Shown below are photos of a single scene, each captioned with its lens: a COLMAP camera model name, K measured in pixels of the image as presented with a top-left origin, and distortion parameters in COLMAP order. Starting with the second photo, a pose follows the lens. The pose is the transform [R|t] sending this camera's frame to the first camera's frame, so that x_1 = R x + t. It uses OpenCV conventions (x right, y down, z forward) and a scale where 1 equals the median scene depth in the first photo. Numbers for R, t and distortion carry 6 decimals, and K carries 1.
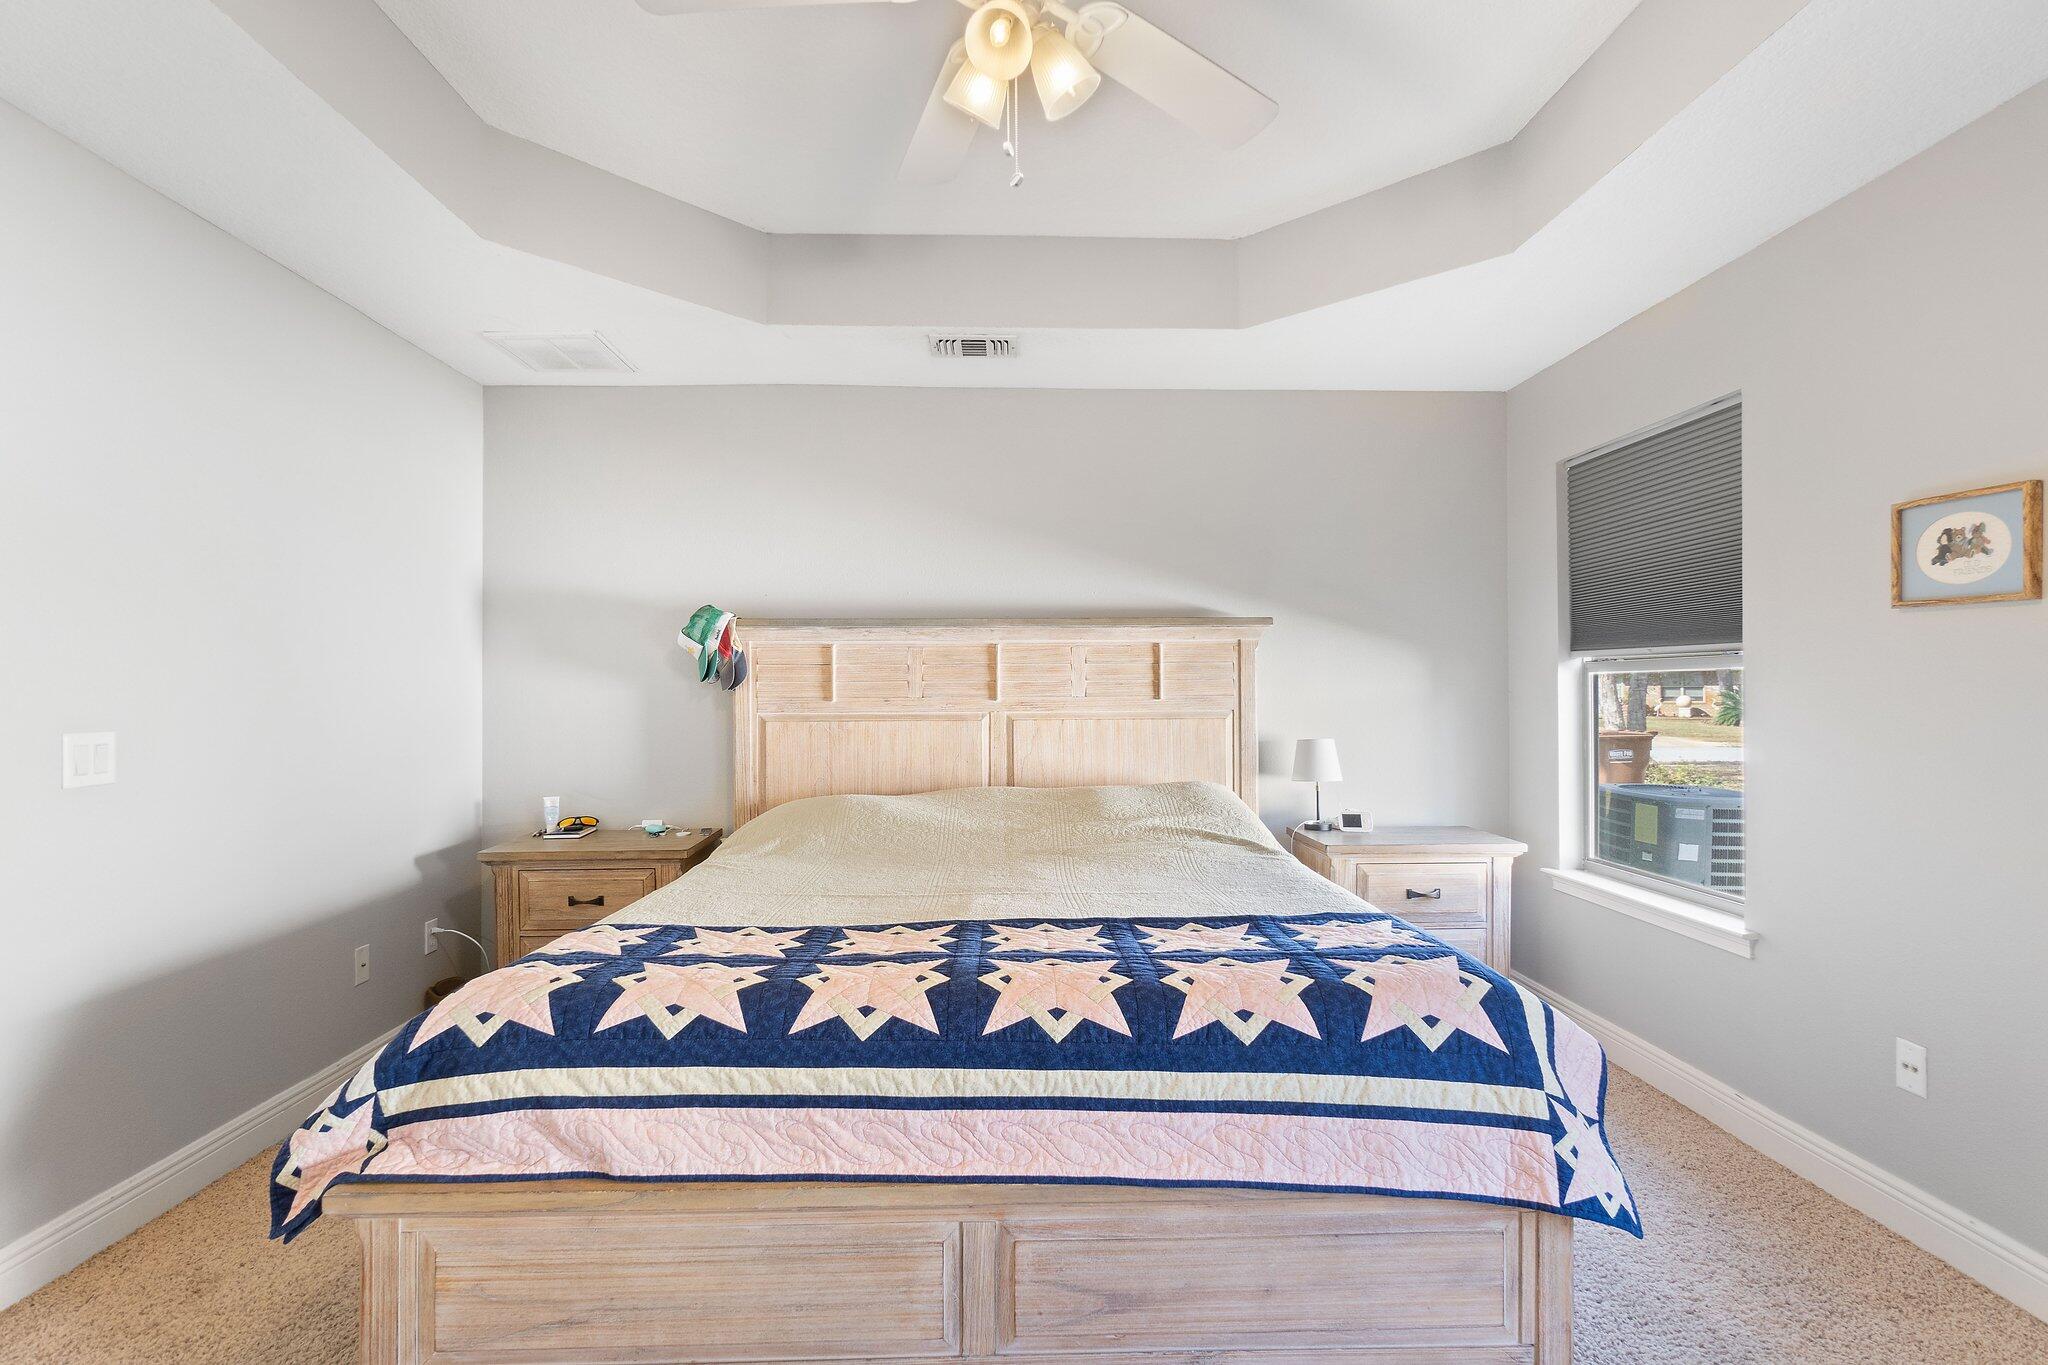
lens RADIAL K [[991.6, 0, 1040.9], [0, 991.6, 680.8], [0, 0, 1]] dist [0.001091, -0.002263]
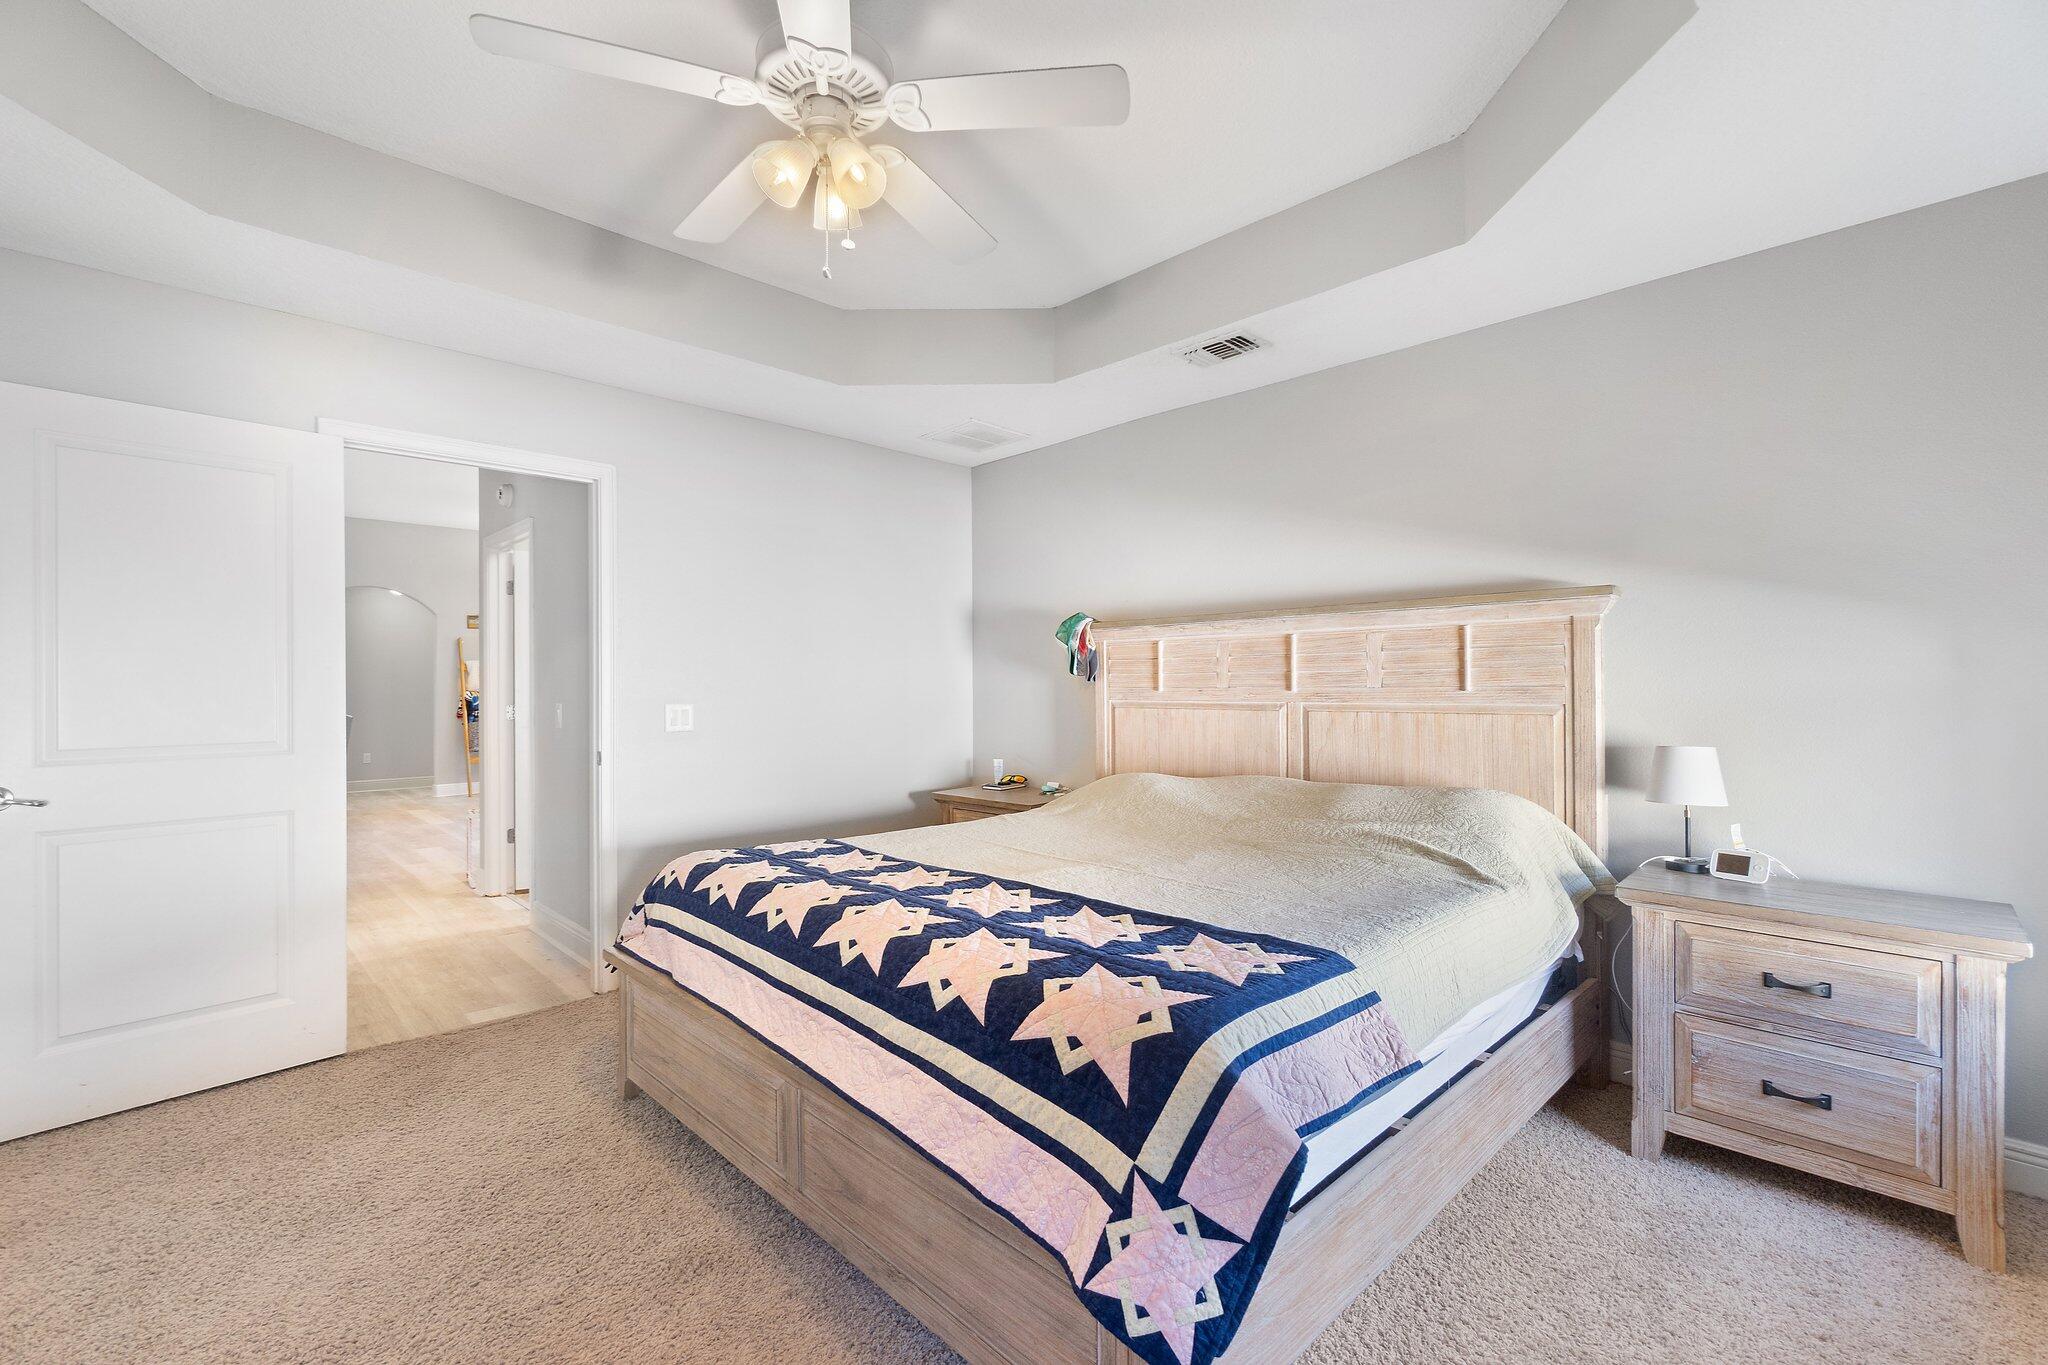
lens RADIAL K [[899.1, 0, 1013.5], [0, 899.1, 683.2], [0, 0, 1]] dist [0.000566, 0.001488]
pose [[0.662764, -0.000381, -0.748829, 0.455284], [0.008810, 0.999935, 0.007289, 0.003071], [0.748777, -0.011428, 0.662724, 0.194137]]
